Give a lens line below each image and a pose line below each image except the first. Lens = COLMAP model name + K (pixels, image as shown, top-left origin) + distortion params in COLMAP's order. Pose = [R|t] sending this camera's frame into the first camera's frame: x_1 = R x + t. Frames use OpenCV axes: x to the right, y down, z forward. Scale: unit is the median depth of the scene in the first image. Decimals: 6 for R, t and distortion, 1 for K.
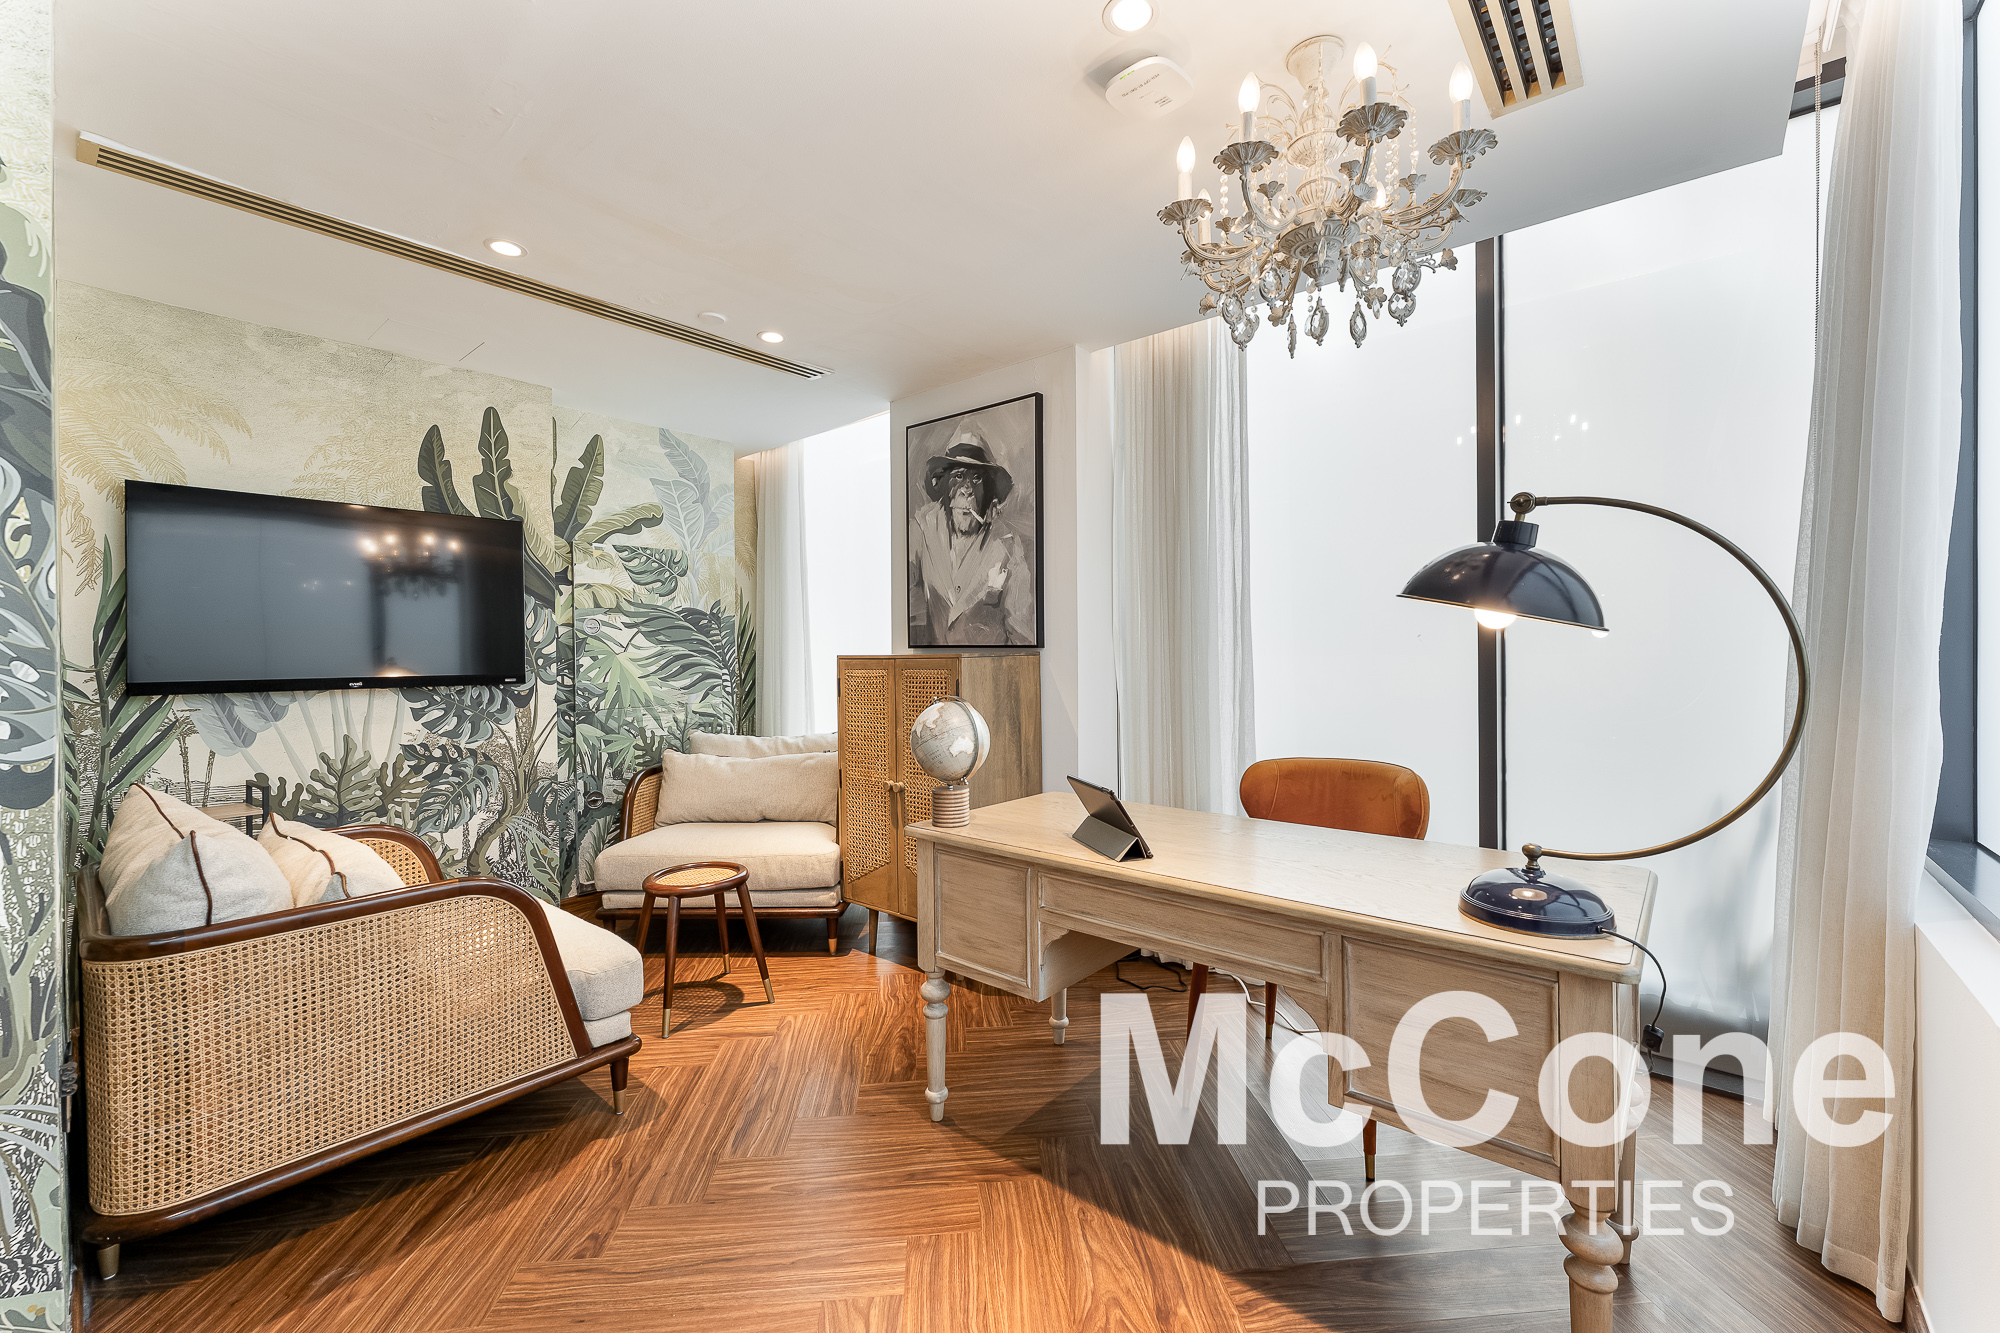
lens RADIAL K [[816.4, 0, 1000.0], [0, 816.4, 666.5], [0, 0, 1]] dist [-0.000969, -0.000084]
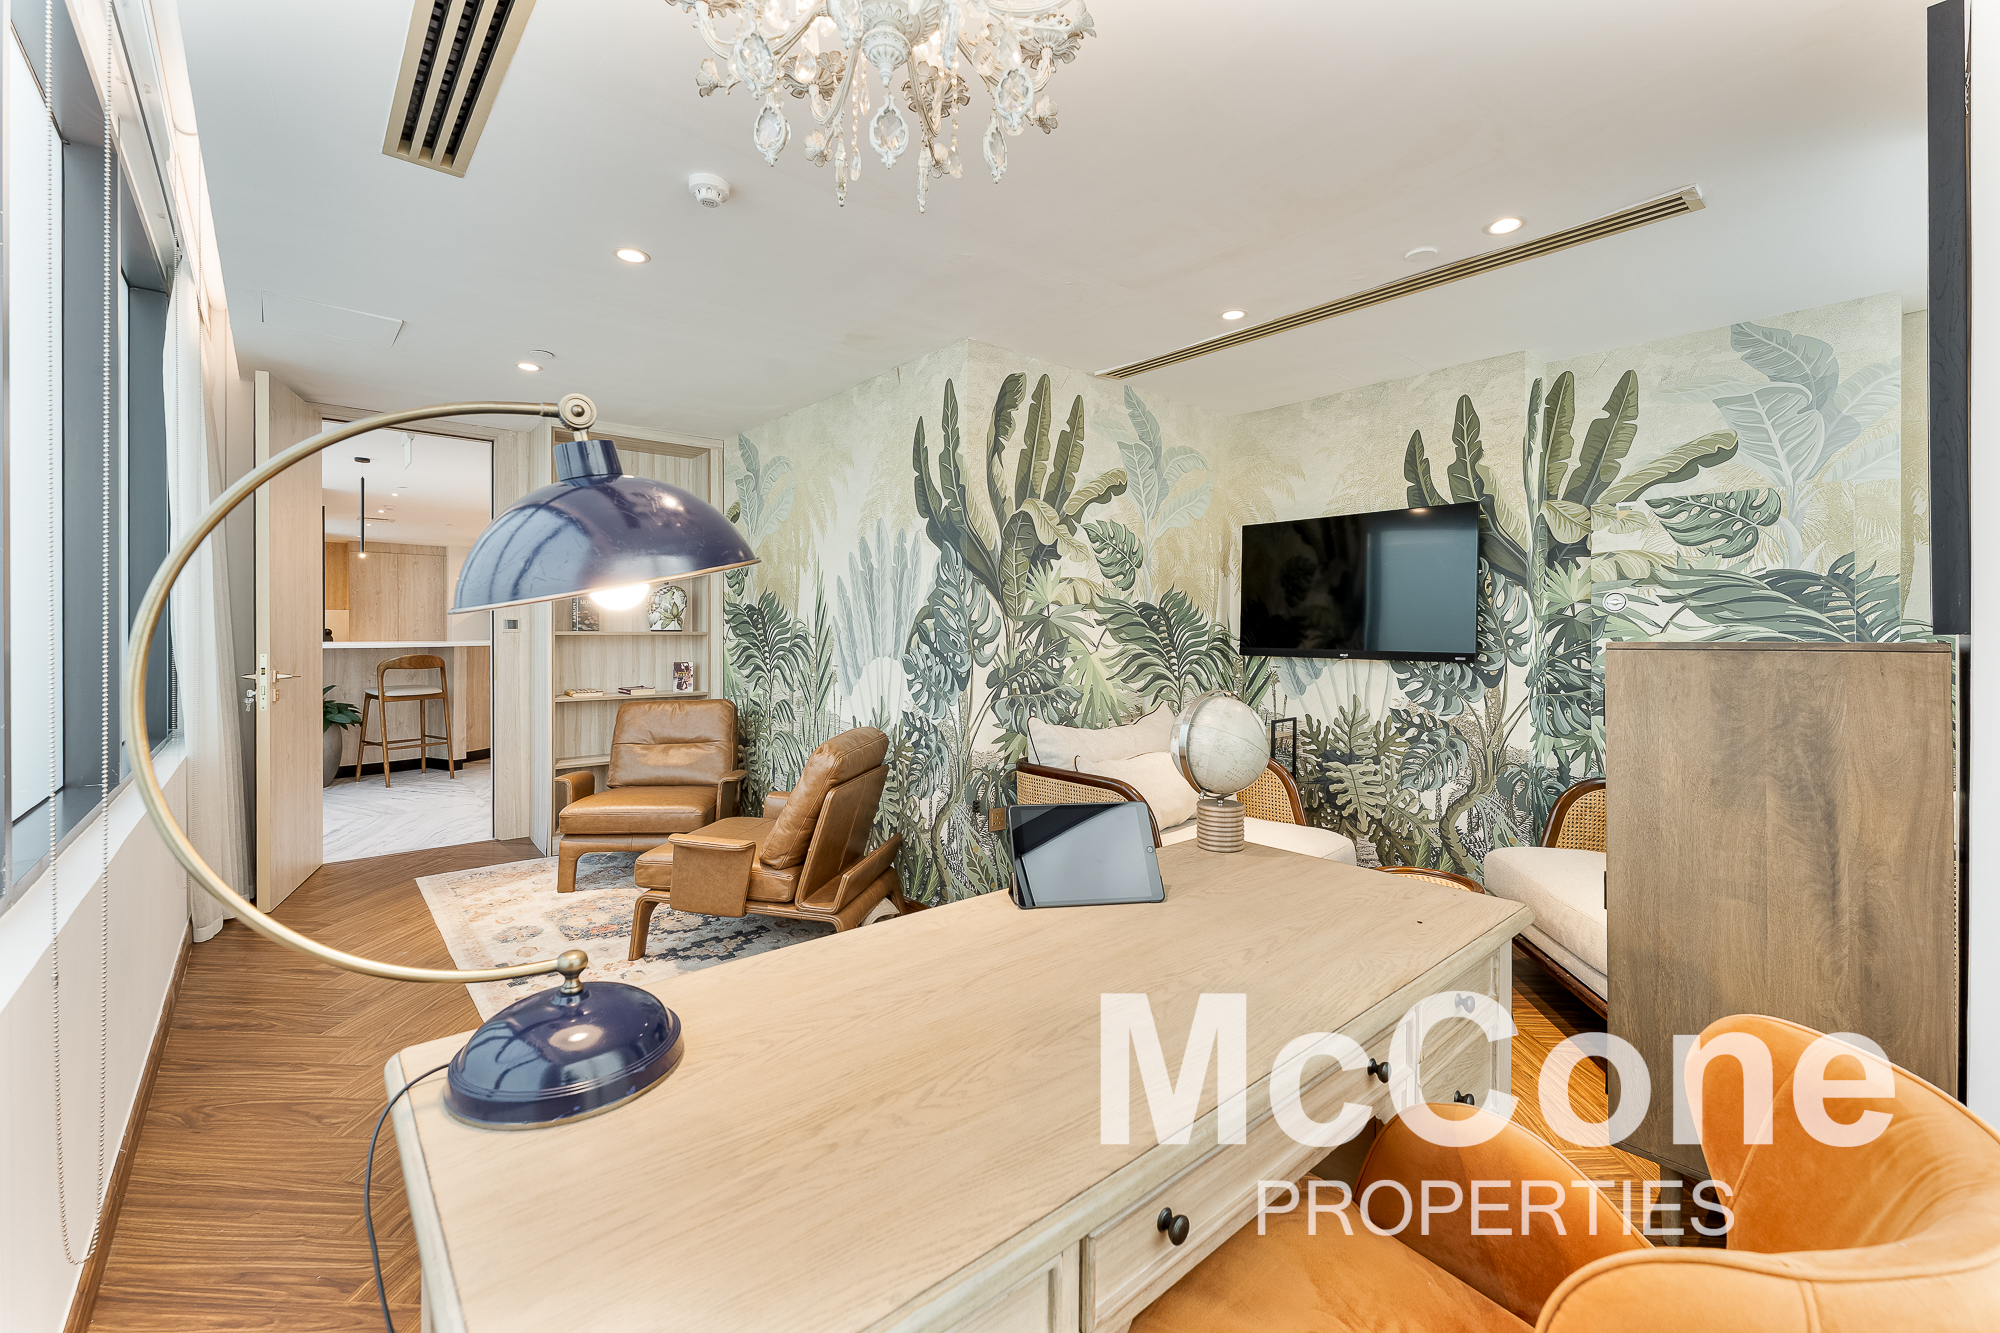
lens RADIAL K [[821.1, 0, 1003.6], [0, 821.1, 649.5], [0, 0, 1]] dist [-0.000156, -0.000007]
pose [[-0.147488, 0.032250, -0.988538, 0.501302], [-0.022562, 0.999098, 0.035961, -0.019085], [0.988806, 0.027607, -0.146628, 0.578781]]
